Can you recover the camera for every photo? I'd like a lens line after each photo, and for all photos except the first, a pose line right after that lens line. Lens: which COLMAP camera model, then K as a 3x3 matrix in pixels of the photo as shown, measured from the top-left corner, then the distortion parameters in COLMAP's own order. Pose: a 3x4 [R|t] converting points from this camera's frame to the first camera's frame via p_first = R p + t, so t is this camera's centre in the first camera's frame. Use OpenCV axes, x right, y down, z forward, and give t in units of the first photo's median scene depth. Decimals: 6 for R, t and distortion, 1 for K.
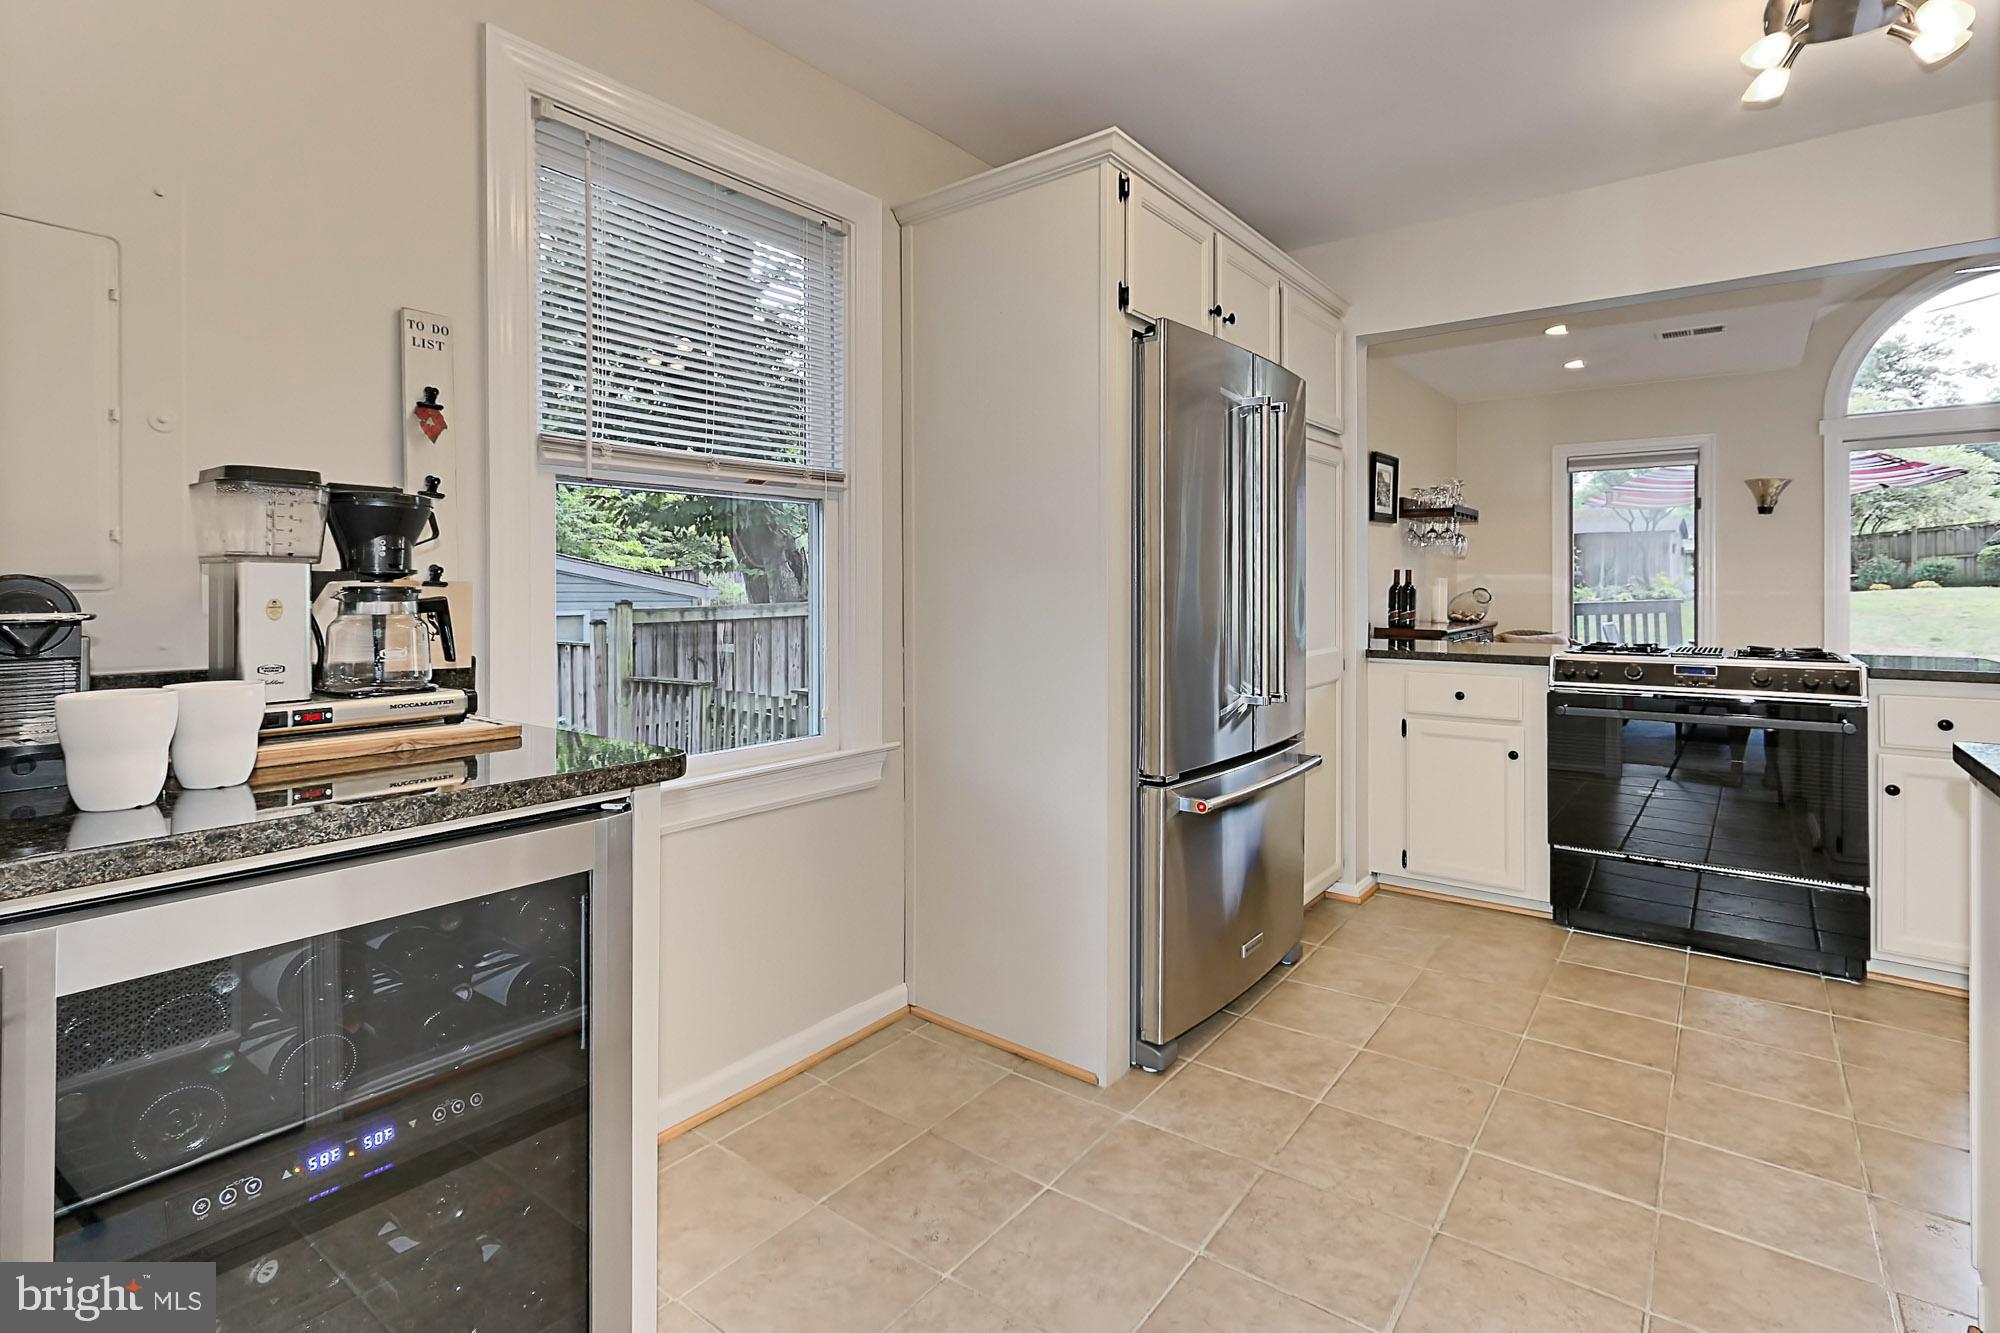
lens RADIAL K [[941.7, 0, 984.2], [0, 941.7, 589.0], [0, 0, 1]] dist [0.000789, 0.001047]
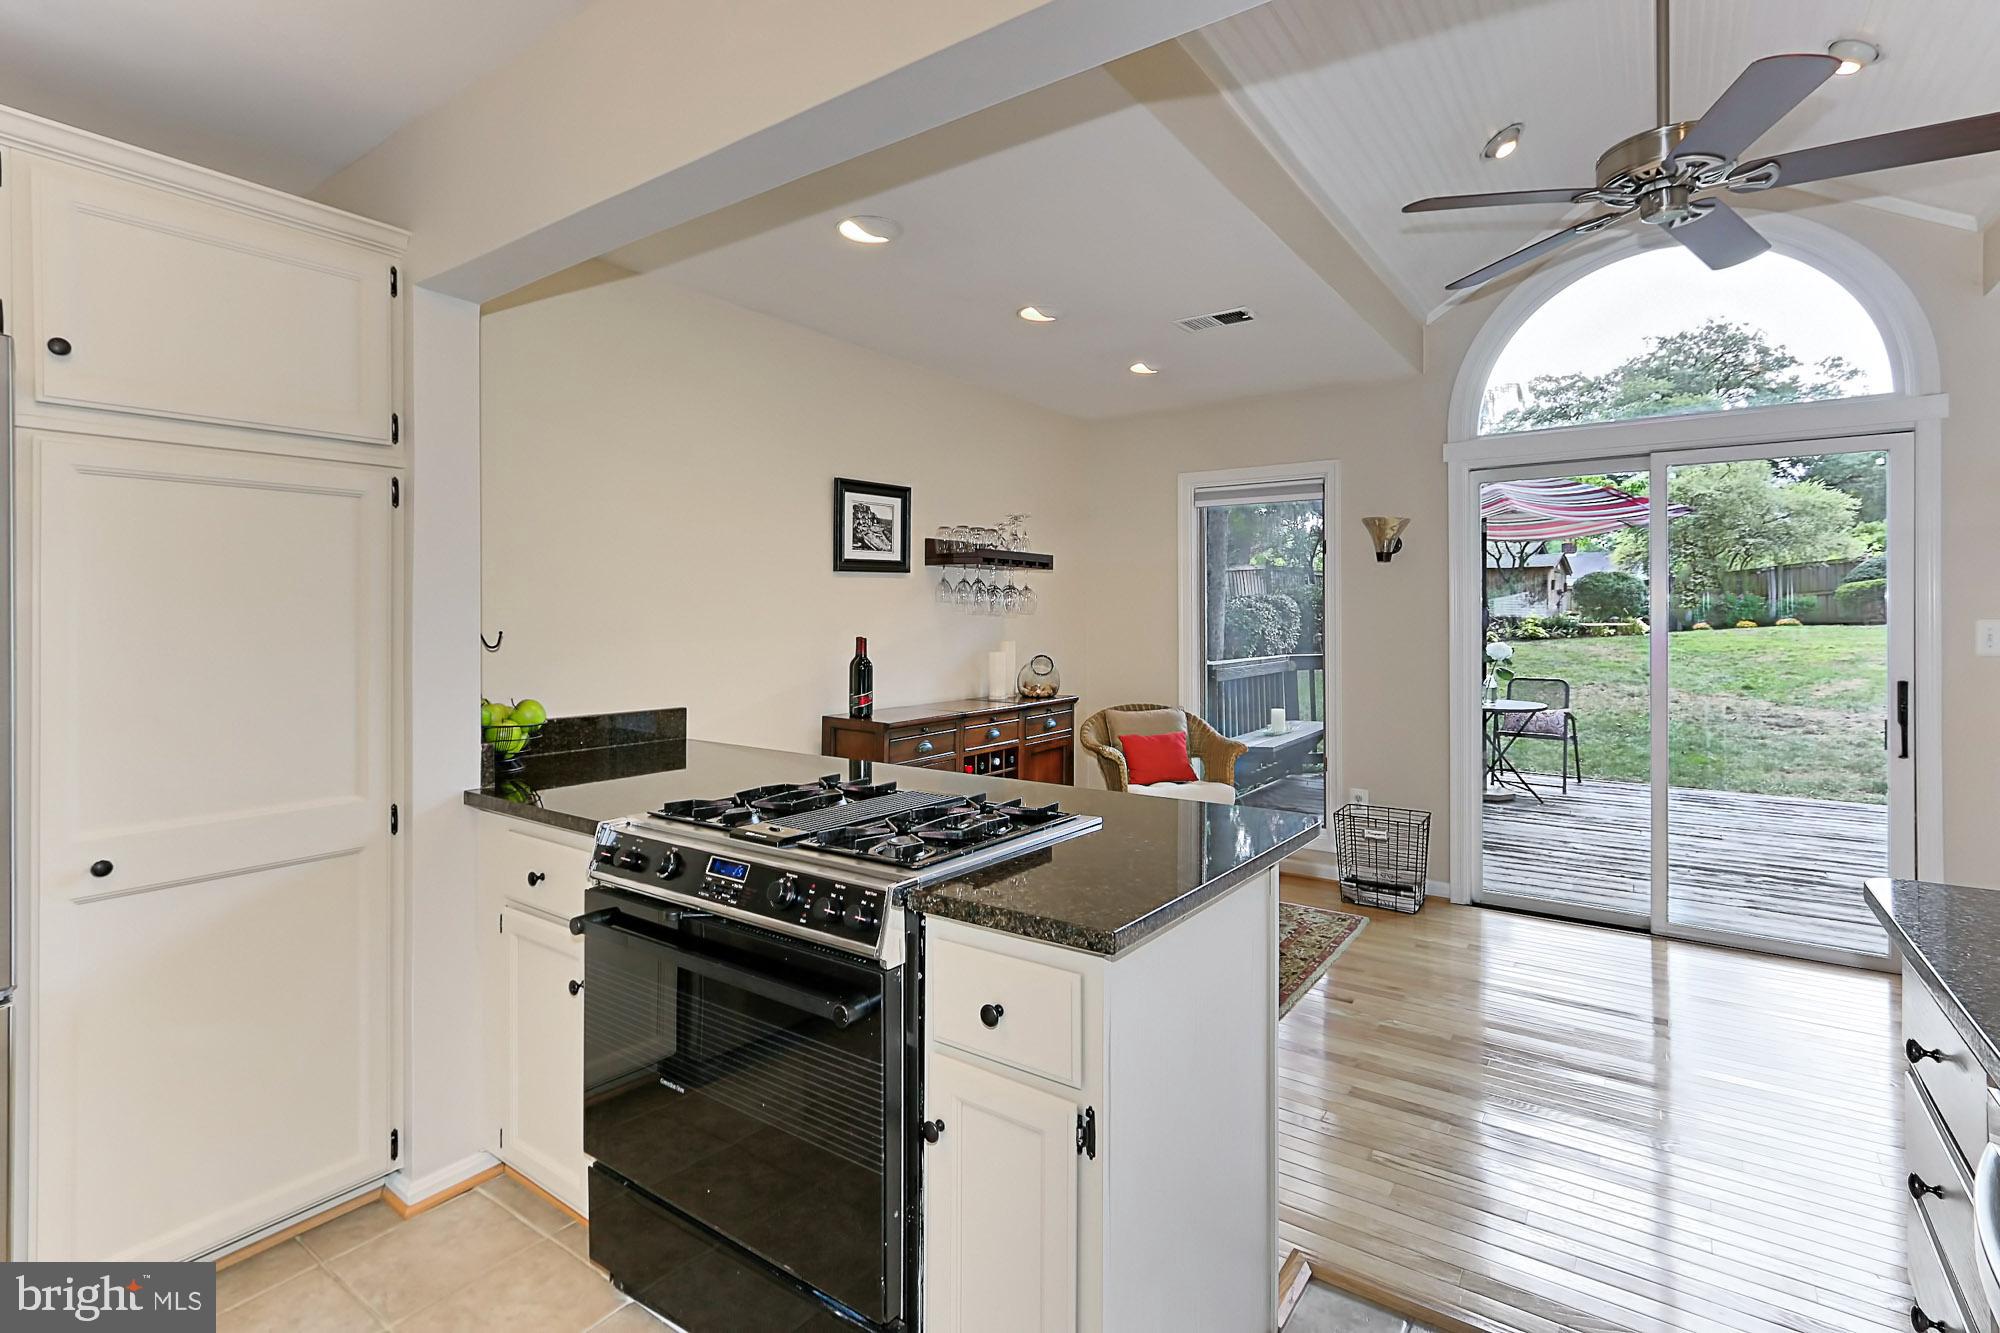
lens RADIAL K [[941.7, 0, 1009.5], [0, 941.7, 606.2], [0, 0, 1]] dist [0.000789, 0.001047]
pose [[0.998130, -0.000548, 0.061120, 0.468133], [0.001448, 0.999891, -0.014683, -0.031201], [-0.061105, 0.014744, 0.998022, 0.234032]]
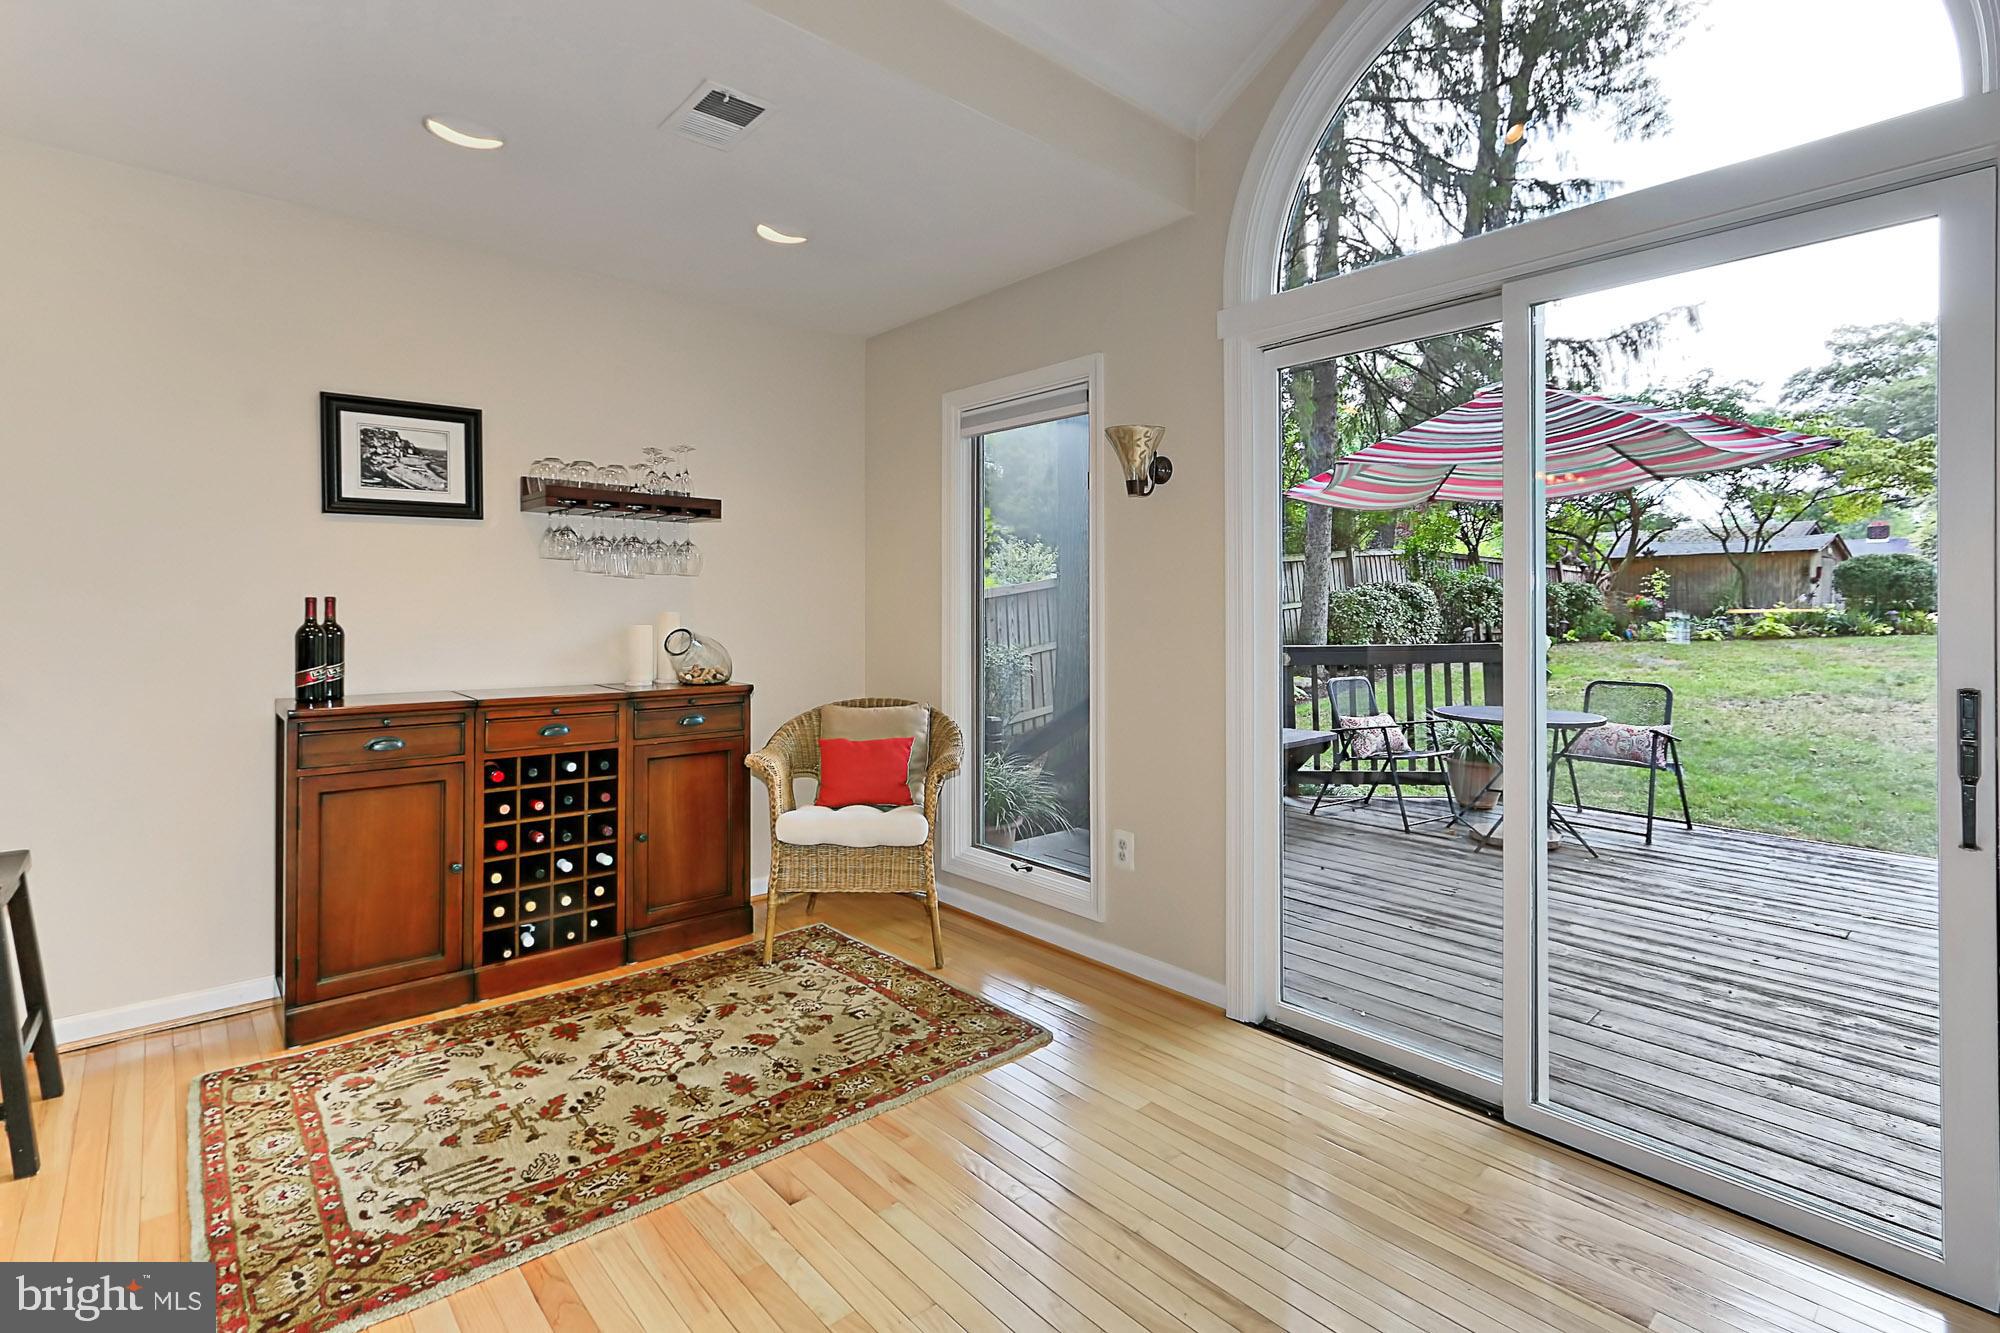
lens RADIAL K [[941.7, 0, 962.3], [0, 941.7, 596.7], [0, 0, 1]] dist [0.000789, 0.001047]
pose [[0.984117, 0.002032, -0.177511, 0.827395], [-0.005378, 0.999817, -0.018372, -0.012196], [0.177441, 0.019034, 0.983947, 0.464826]]
